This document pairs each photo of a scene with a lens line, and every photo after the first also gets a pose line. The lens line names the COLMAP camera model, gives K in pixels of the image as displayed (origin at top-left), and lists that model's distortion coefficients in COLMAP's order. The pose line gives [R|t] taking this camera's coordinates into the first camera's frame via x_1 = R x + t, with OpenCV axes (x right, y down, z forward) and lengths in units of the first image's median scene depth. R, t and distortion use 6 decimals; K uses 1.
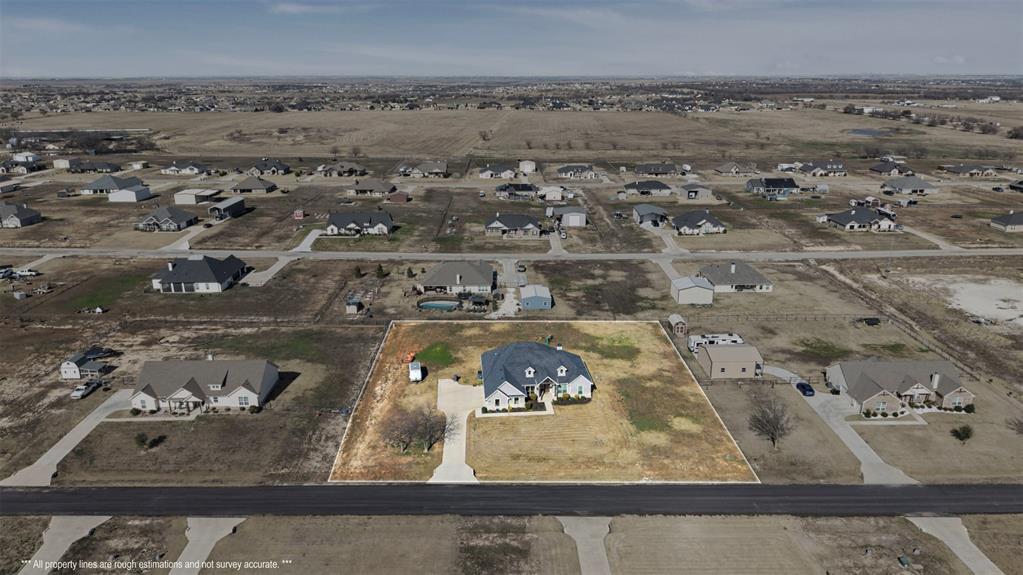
lens RADIAL K [[661.3, 0, 511.5], [0, 661.3, 287.5], [0, 0, 1]] dist [0.062779, -0.094758]
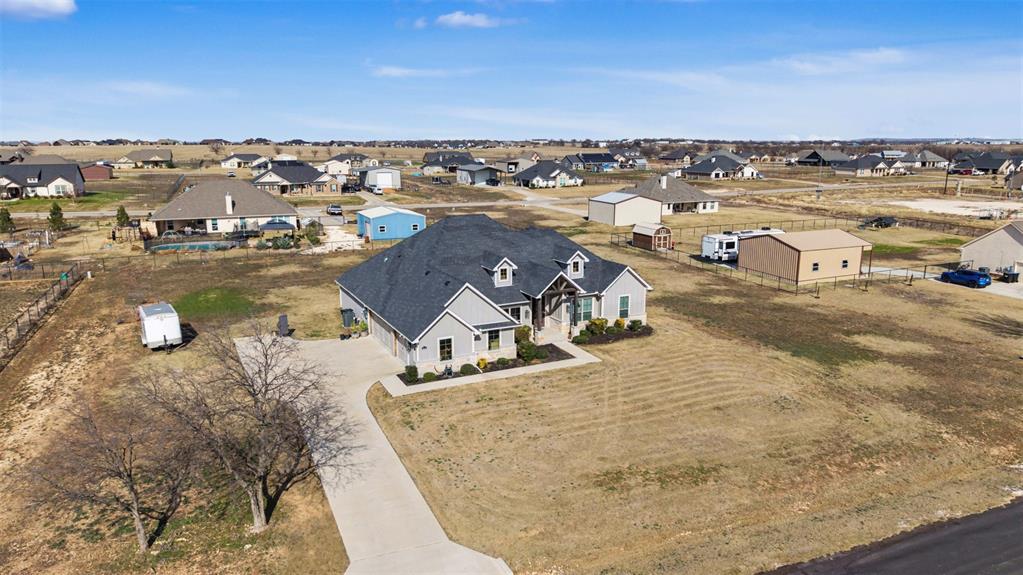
lens RADIAL K [[661.3, 0, 511.5], [0, 661.3, 287.5], [0, 0, 1]] dist [0.062779, -0.094758]
pose [[0.925102, -0.069175, 0.373363, -0.111135], [0.102582, 0.992235, -0.070337, 0.163538], [-0.365599, 0.103369, 0.925015, 0.644472]]
